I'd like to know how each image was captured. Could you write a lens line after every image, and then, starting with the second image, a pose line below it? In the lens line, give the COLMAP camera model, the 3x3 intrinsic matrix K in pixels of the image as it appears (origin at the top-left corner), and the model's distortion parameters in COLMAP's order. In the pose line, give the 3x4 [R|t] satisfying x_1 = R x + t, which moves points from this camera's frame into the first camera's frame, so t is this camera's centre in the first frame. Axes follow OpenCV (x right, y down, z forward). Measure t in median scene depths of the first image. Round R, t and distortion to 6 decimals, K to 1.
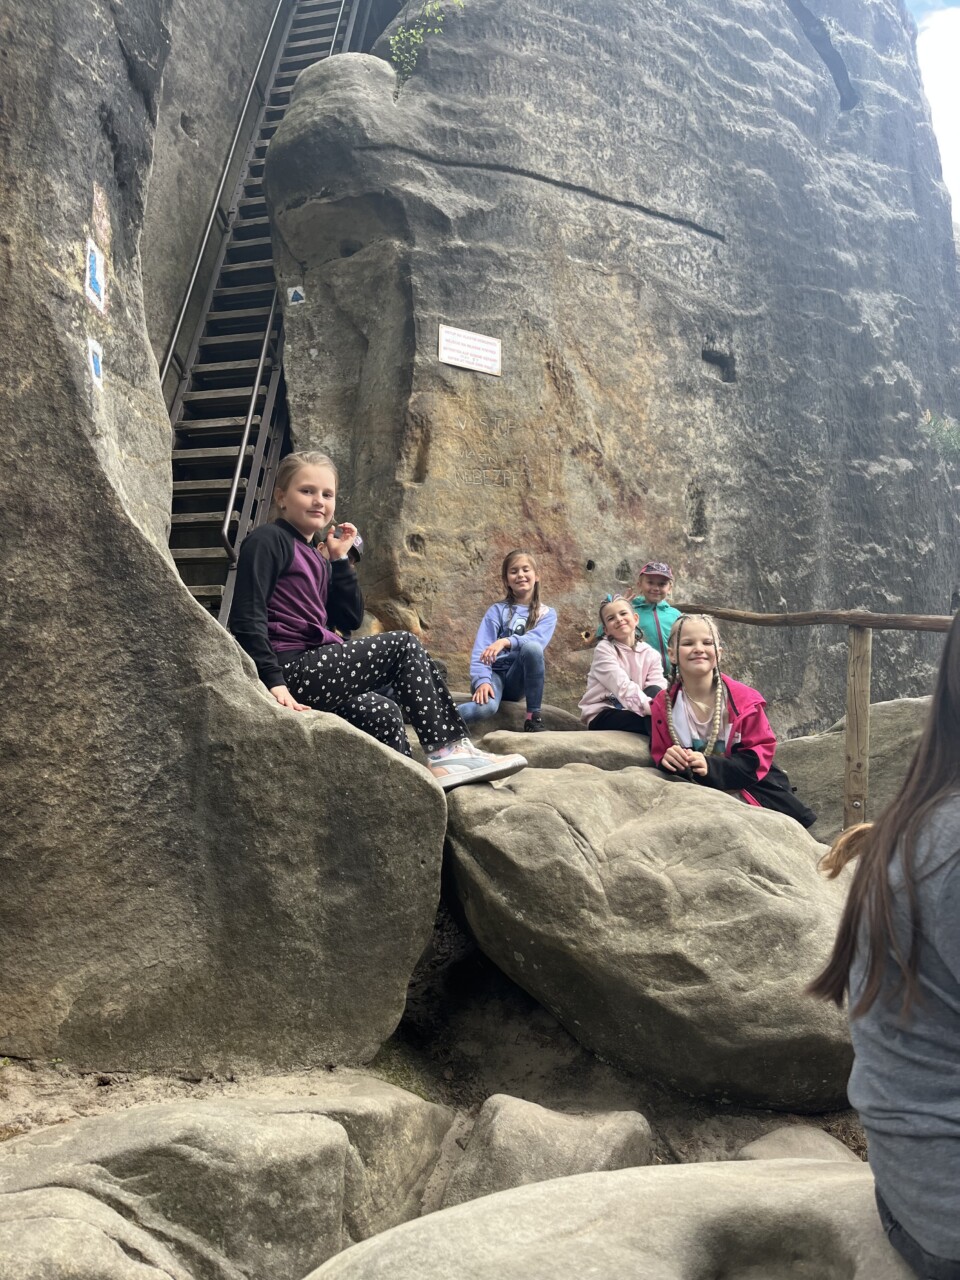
lens RADIAL K [[970.1, 0, 471.4], [0, 970.1, 651.0], [0, 0, 1]] dist [0.065135, -0.086655]
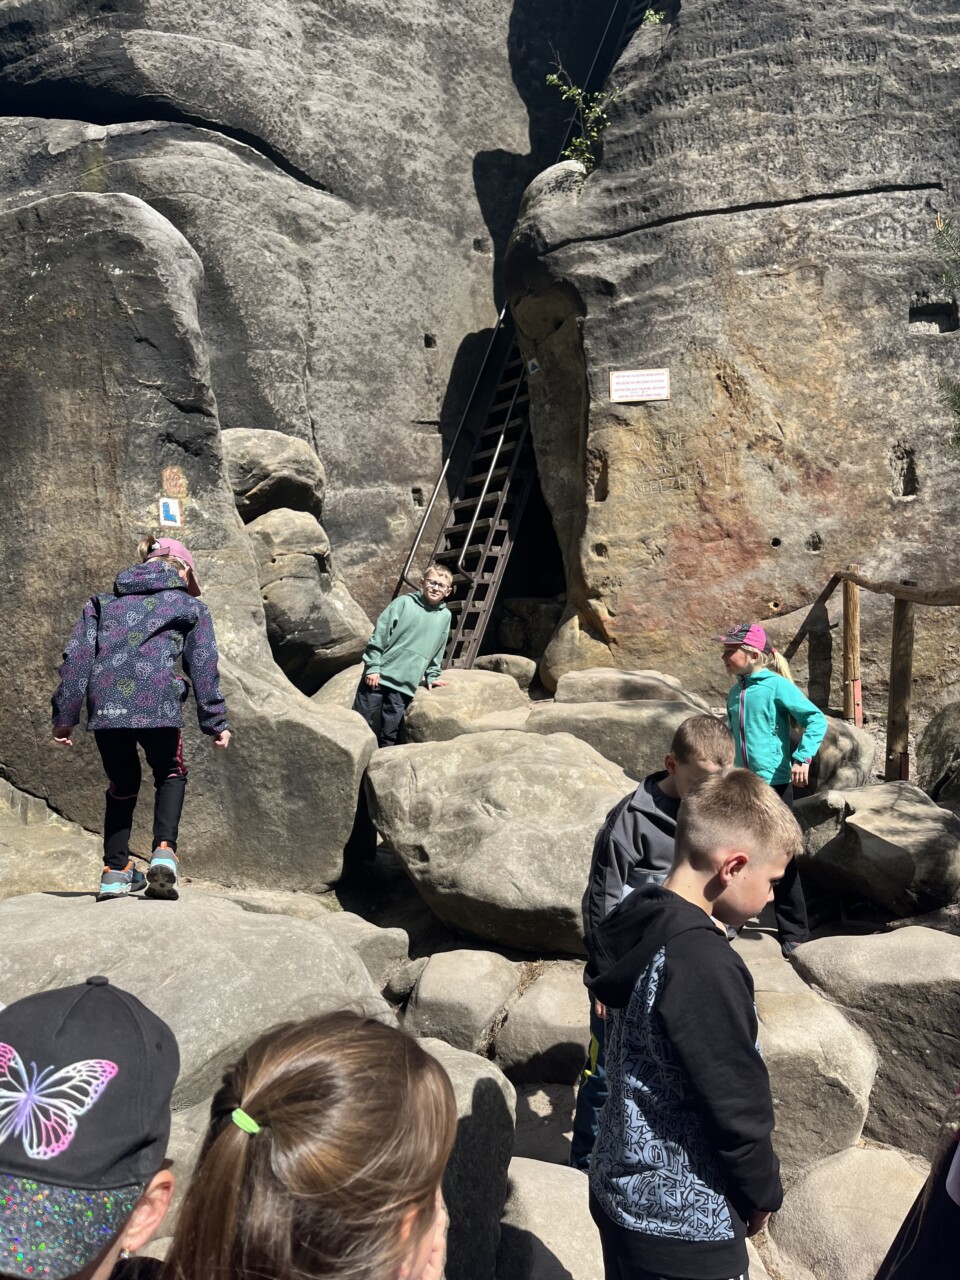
lens RADIAL K [[970.1, 0, 479.2], [0, 970.1, 637.7], [0, 0, 1]] dist [0.065135, -0.086655]
pose [[0.797954, -0.059307, -0.599793, 0.524207], [0.091183, 0.995572, 0.022867, -0.035827], [0.595781, -0.072938, 0.799828, -0.120145]]
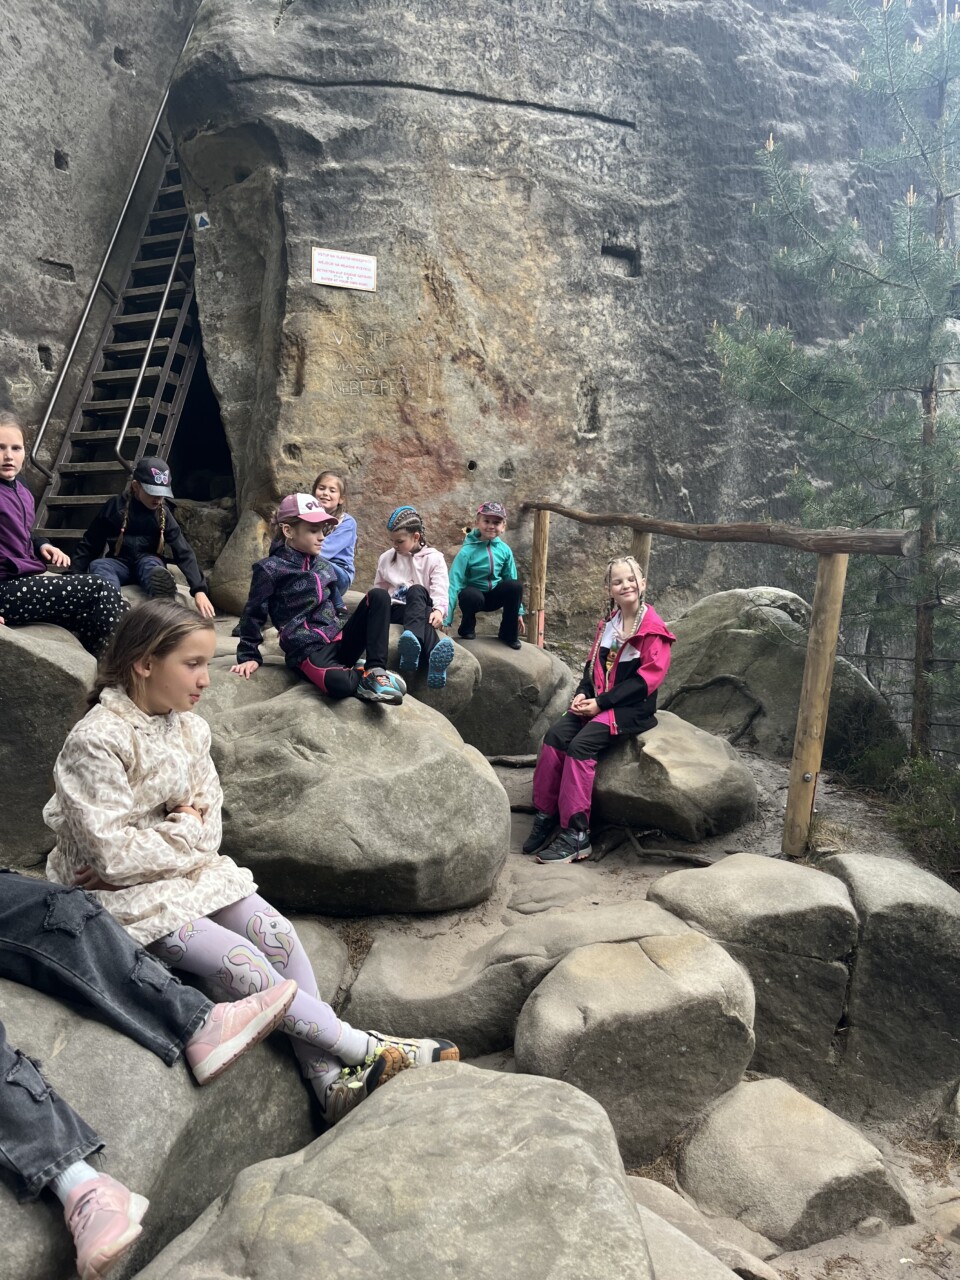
lens RADIAL K [[970.1, 0, 469.4], [0, 970.1, 653.4], [0, 0, 1]] dist [0.065135, -0.086655]
pose [[0.986613, 0.013526, -0.162516, 0.302126], [0.009638, 0.989976, 0.140907, -0.033188], [0.162793, -0.140587, 0.976593, -0.100586]]
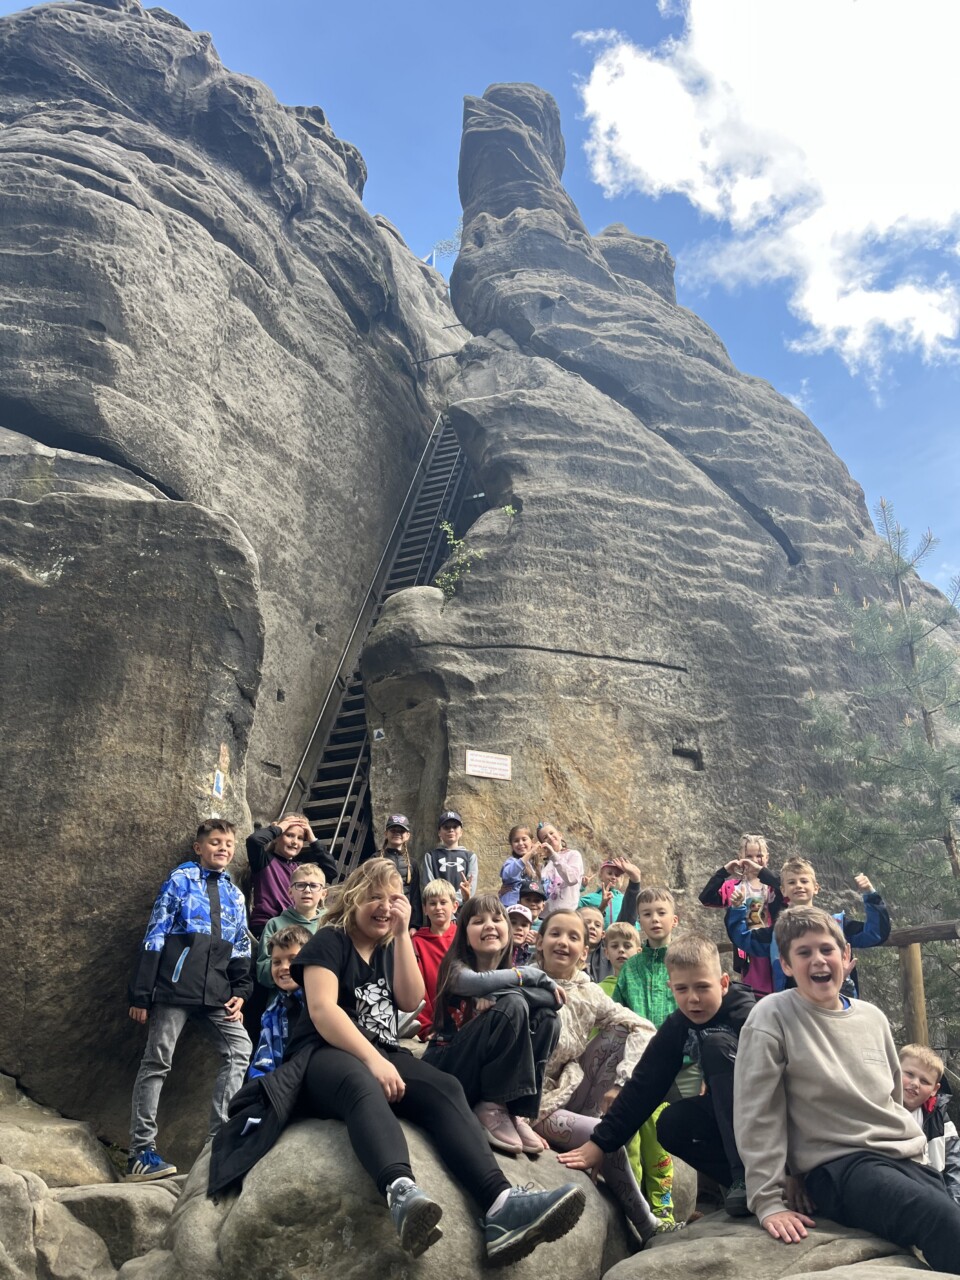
lens RADIAL K [[970.1, 0, 474.9], [0, 970.1, 644.9], [0, 0, 1]] dist [0.065135, -0.086655]
pose [[0.984303, -0.076878, -0.158865, 0.212927], [0.014295, 0.931913, -0.362399, 0.051598], [0.175908, 0.354440, 0.918384, -0.394328]]
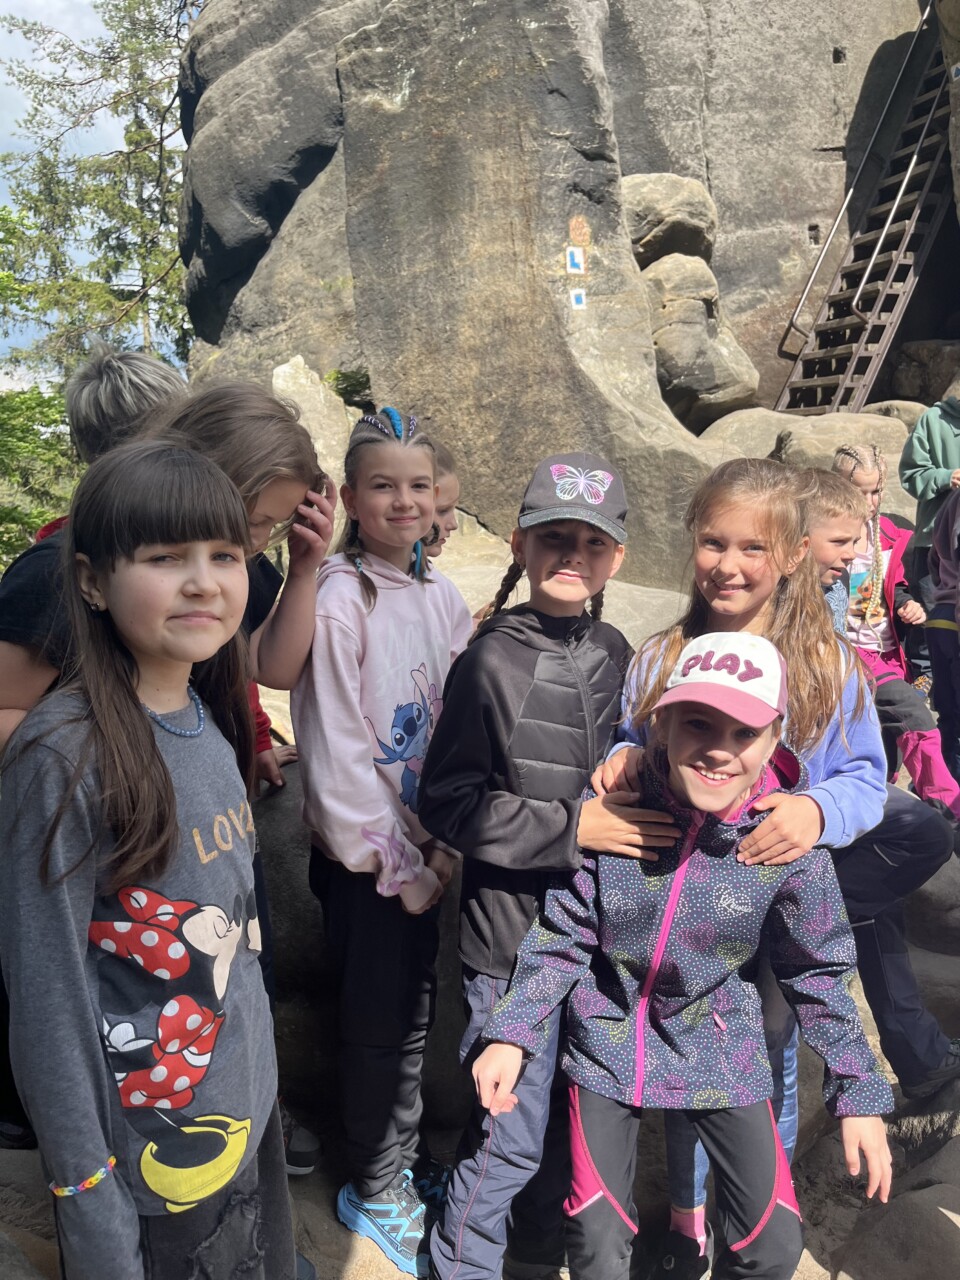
lens RADIAL K [[970.1, 0, 481.6], [0, 970.1, 650.0], [0, 0, 1]] dist [0.065135, -0.086655]
pose [[0.519370, 0.134249, -0.843939, 0.605549], [0.103206, 0.970500, 0.217895, -0.001276], [0.848295, -0.200268, 0.490193, -0.205025]]
